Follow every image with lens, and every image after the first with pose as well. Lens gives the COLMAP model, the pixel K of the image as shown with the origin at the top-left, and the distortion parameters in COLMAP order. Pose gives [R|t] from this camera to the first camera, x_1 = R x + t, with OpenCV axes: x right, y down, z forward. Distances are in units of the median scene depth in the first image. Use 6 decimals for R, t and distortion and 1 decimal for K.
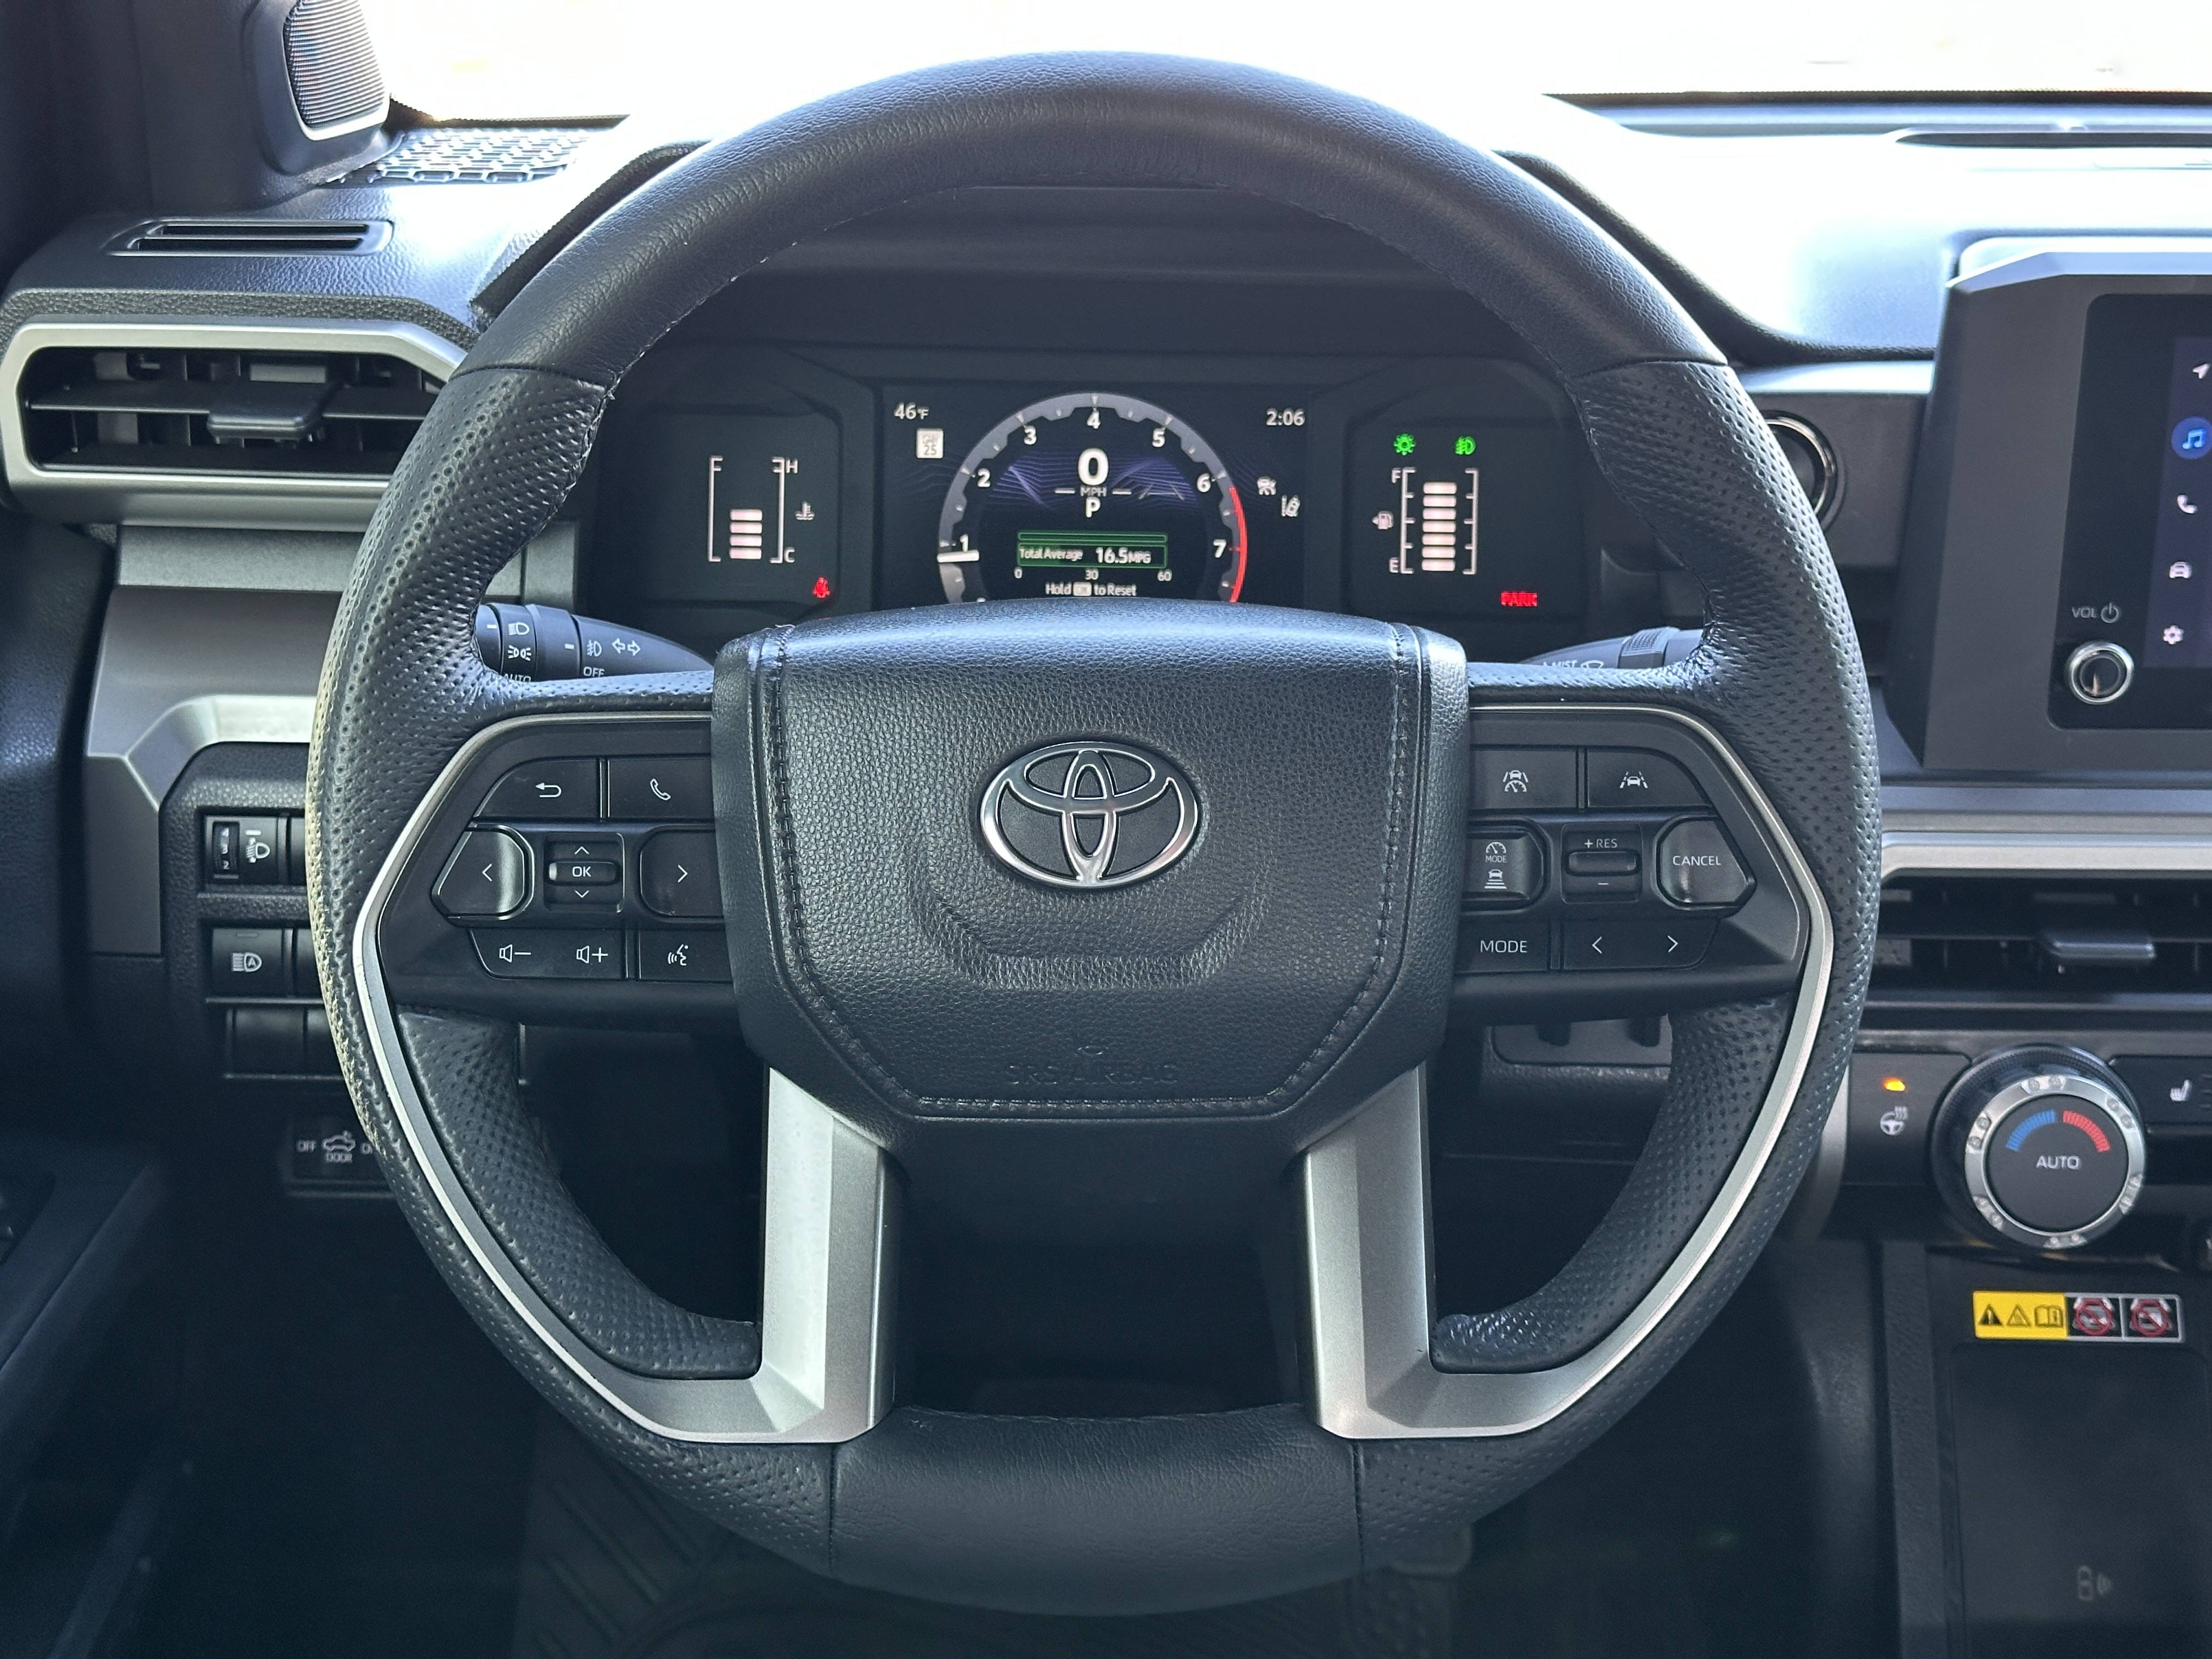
lens RADIAL K [[3058.6, 0, 1105.3], [0, 3058.6, 824.9], [0, 0, 1]] dist [0.107911, 0.012034]
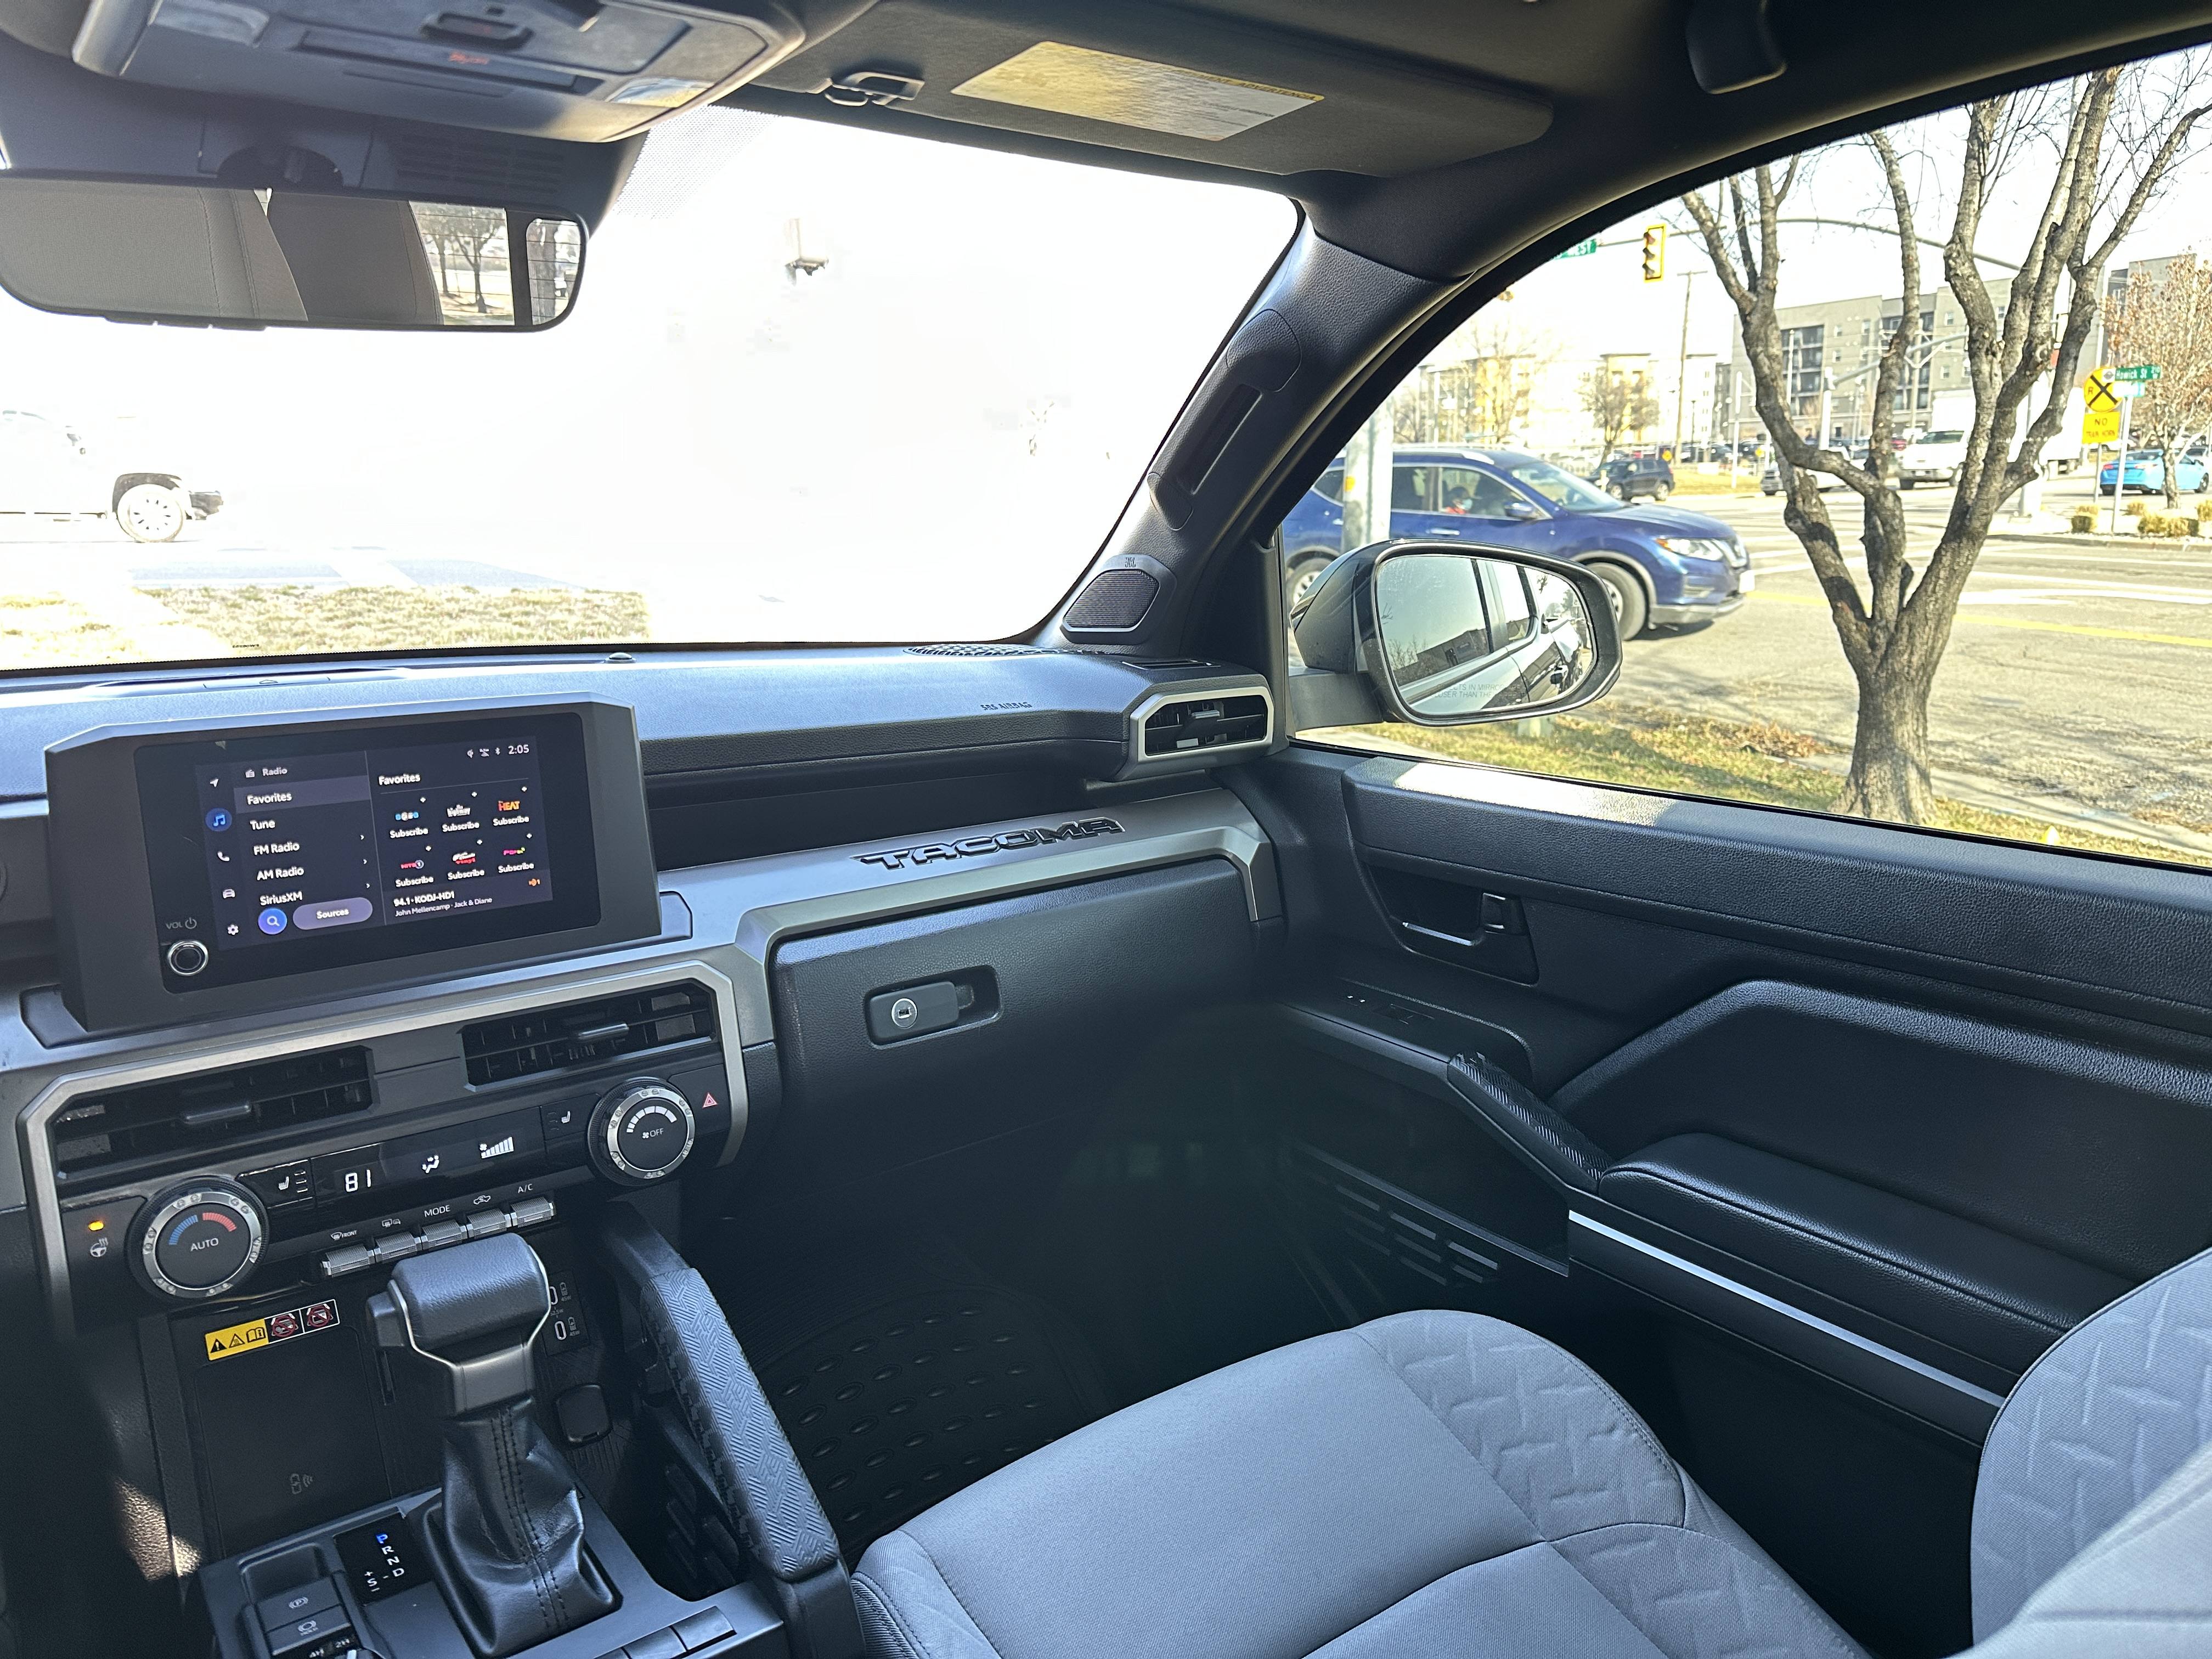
lens RADIAL K [[1543.5, 0, 1111.6], [0, 1543.5, 820.1], [0, 0, 1]] dist [-0.005235, -0.006575]
pose [[0.785824, -0.124596, 0.605769, 0.265396], [0.215794, 0.973175, -0.079771, 0.070196], [-0.579580, 0.193407, 0.791632, -0.000315]]
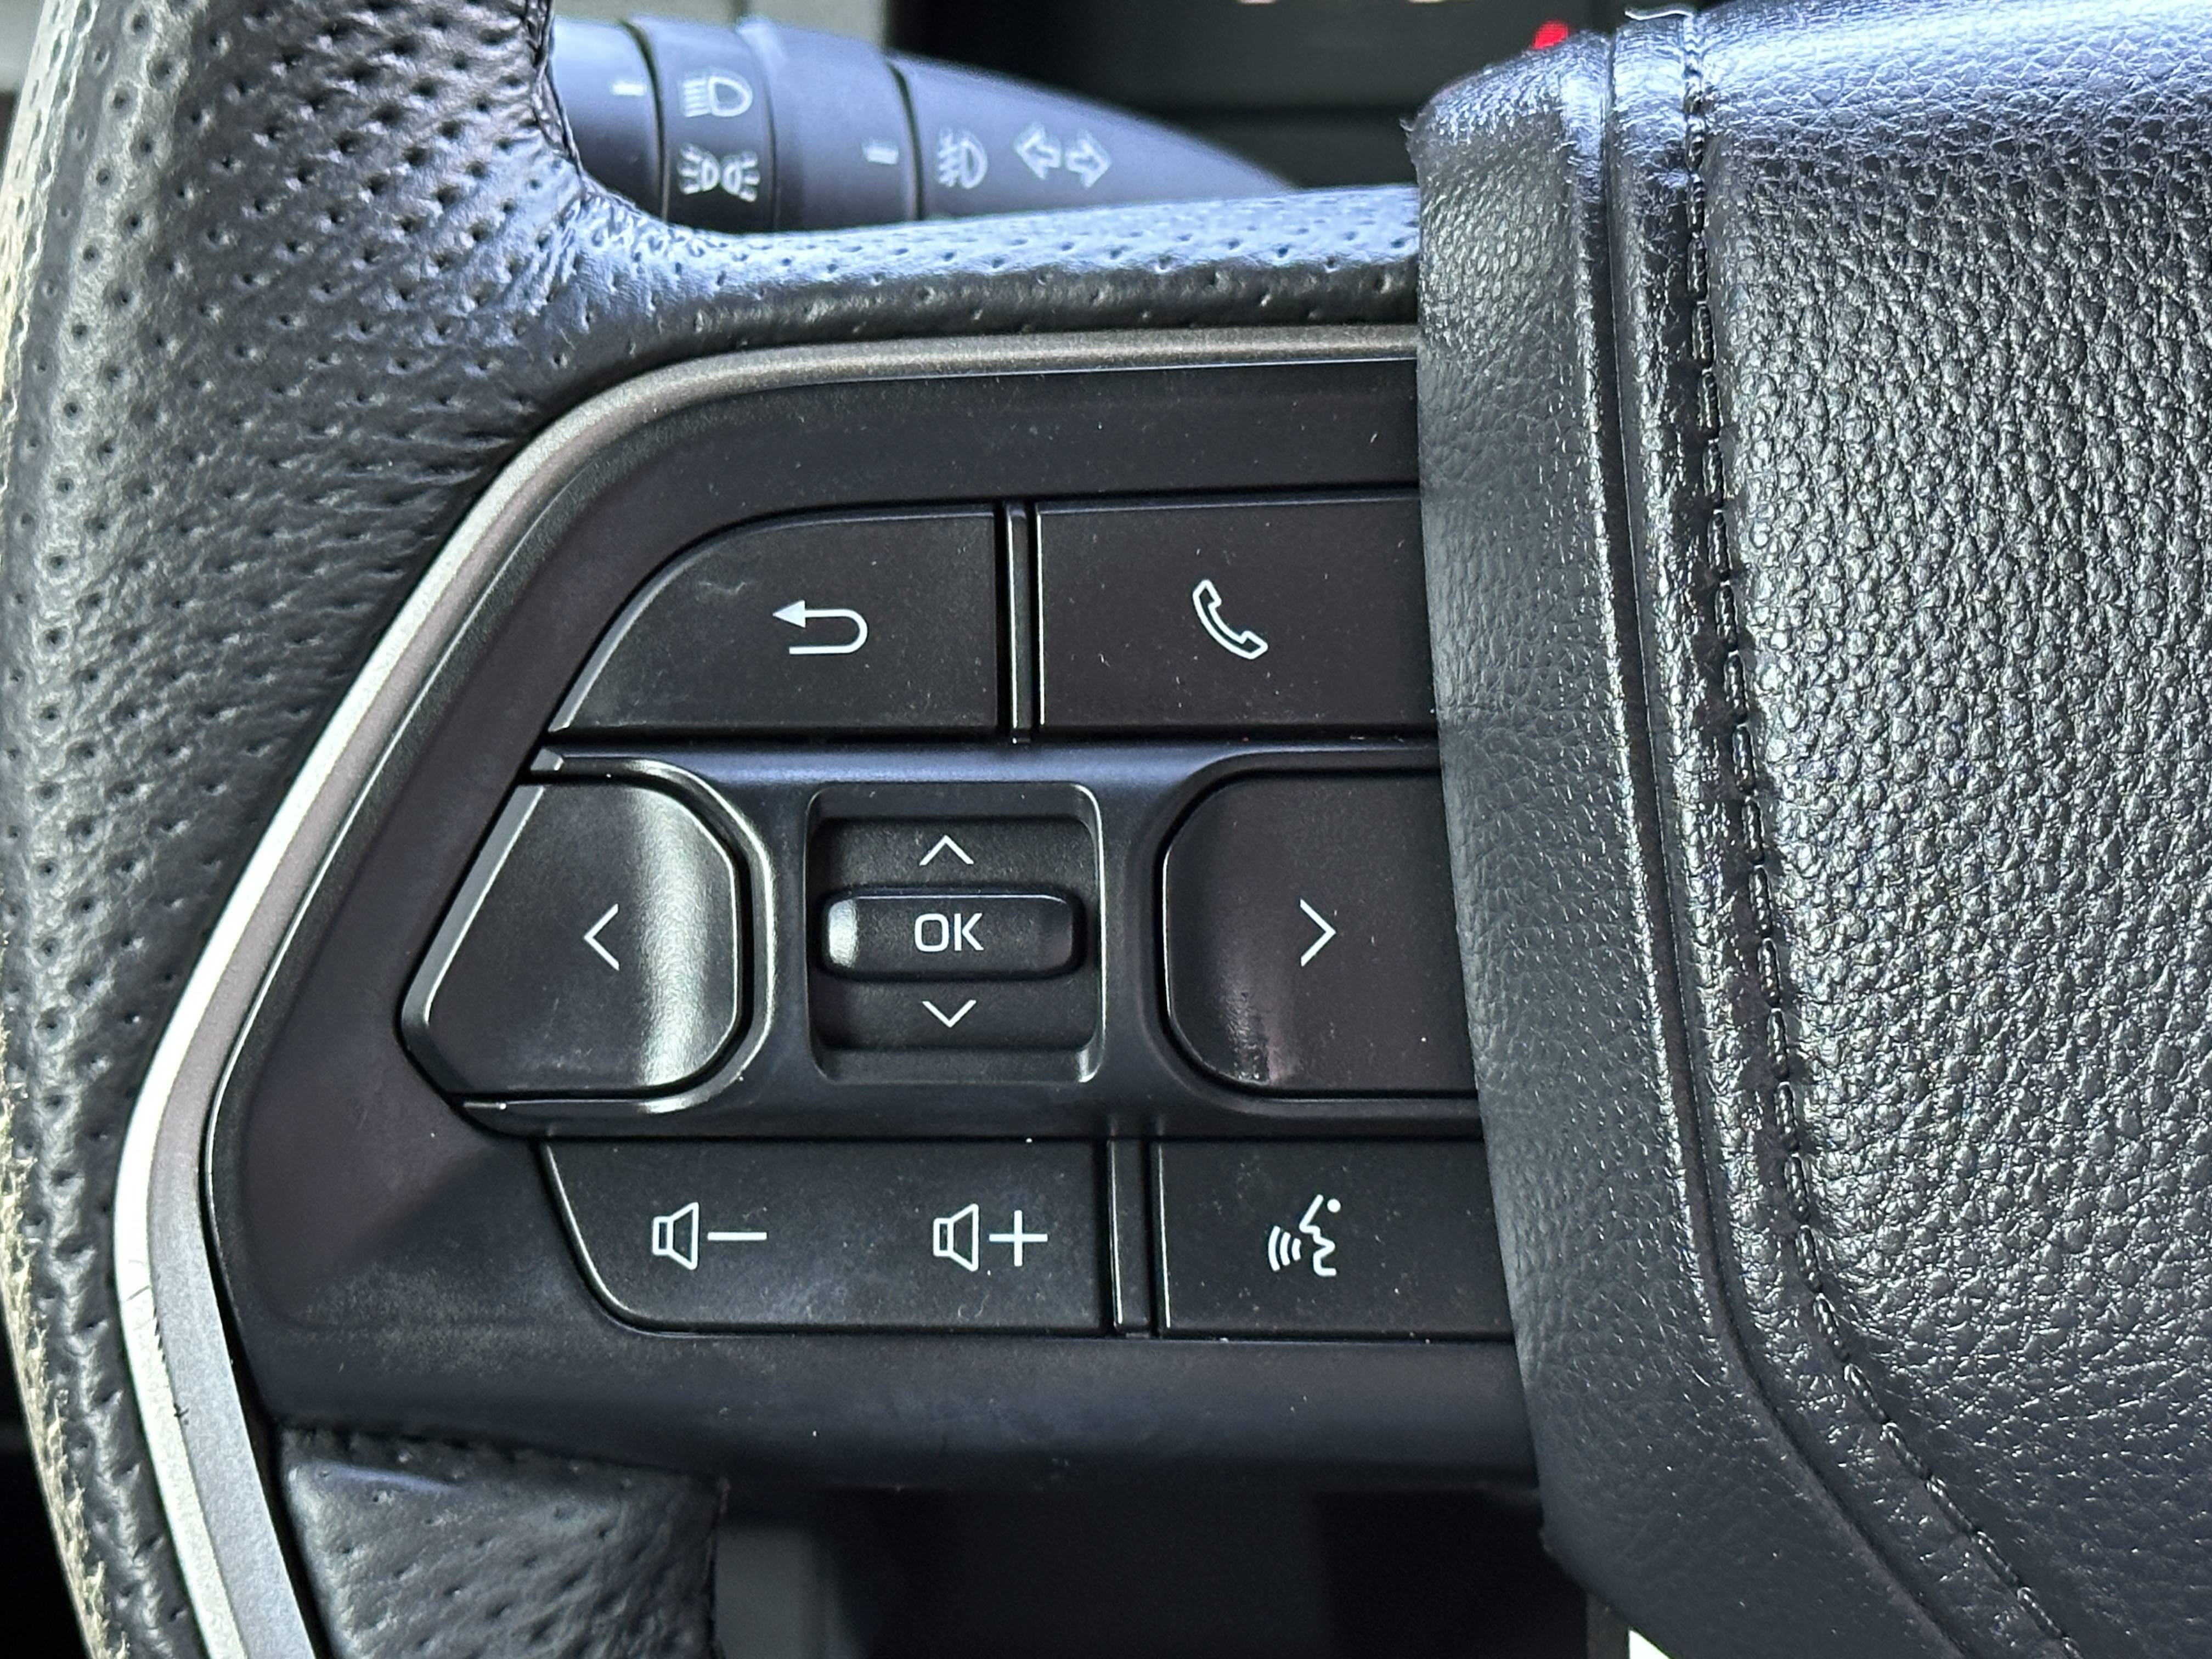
lens RADIAL K [[5120.1, 0, 1110.4], [0, 5120.1, 828.7], [0, 0, 1]] dist [0.176904, -0.092981]
pose [[0.992419, -0.009722, -0.122513, -0.101040], [0.013300, 0.999507, 0.028424, -0.006112], [0.122176, -0.029838, 0.992060, 0.555102]]
